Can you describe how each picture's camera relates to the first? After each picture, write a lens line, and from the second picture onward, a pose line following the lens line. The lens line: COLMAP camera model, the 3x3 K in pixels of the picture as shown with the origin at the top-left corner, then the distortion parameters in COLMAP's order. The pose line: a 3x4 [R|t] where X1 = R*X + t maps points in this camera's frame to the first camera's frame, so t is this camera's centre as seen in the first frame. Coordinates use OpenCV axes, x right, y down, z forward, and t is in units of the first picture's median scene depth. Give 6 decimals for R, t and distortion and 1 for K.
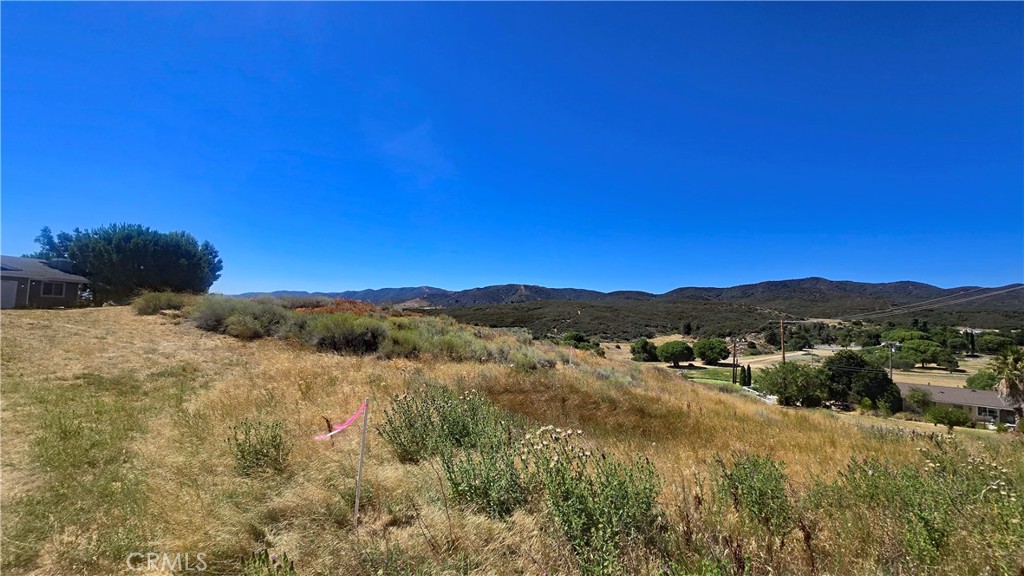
lens RADIAL K [[421.5, 0, 509.2], [0, 421.5, 292.3], [0, 0, 1]] dist [-0.004231, 0.002911]
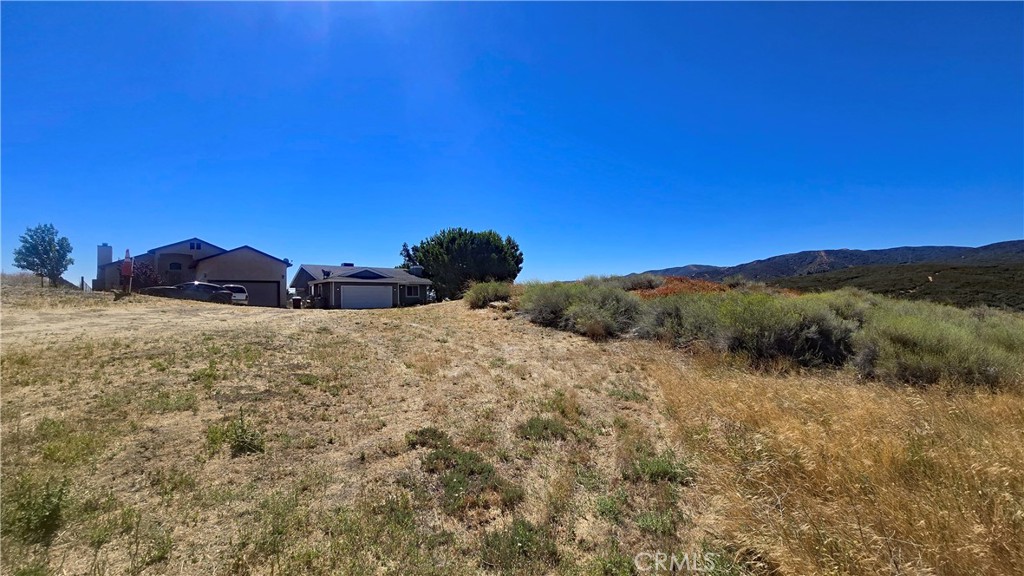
lens RADIAL K [[419.5, 0, 509.1], [0, 419.5, 294.0], [0, 0, 1]] dist [0.002456, 0.001110]
pose [[0.816854, -0.062178, -0.573484, -0.331908], [0.087031, 0.996078, 0.015968, 0.015921], [0.570242, -0.062955, 0.819061, 0.349086]]
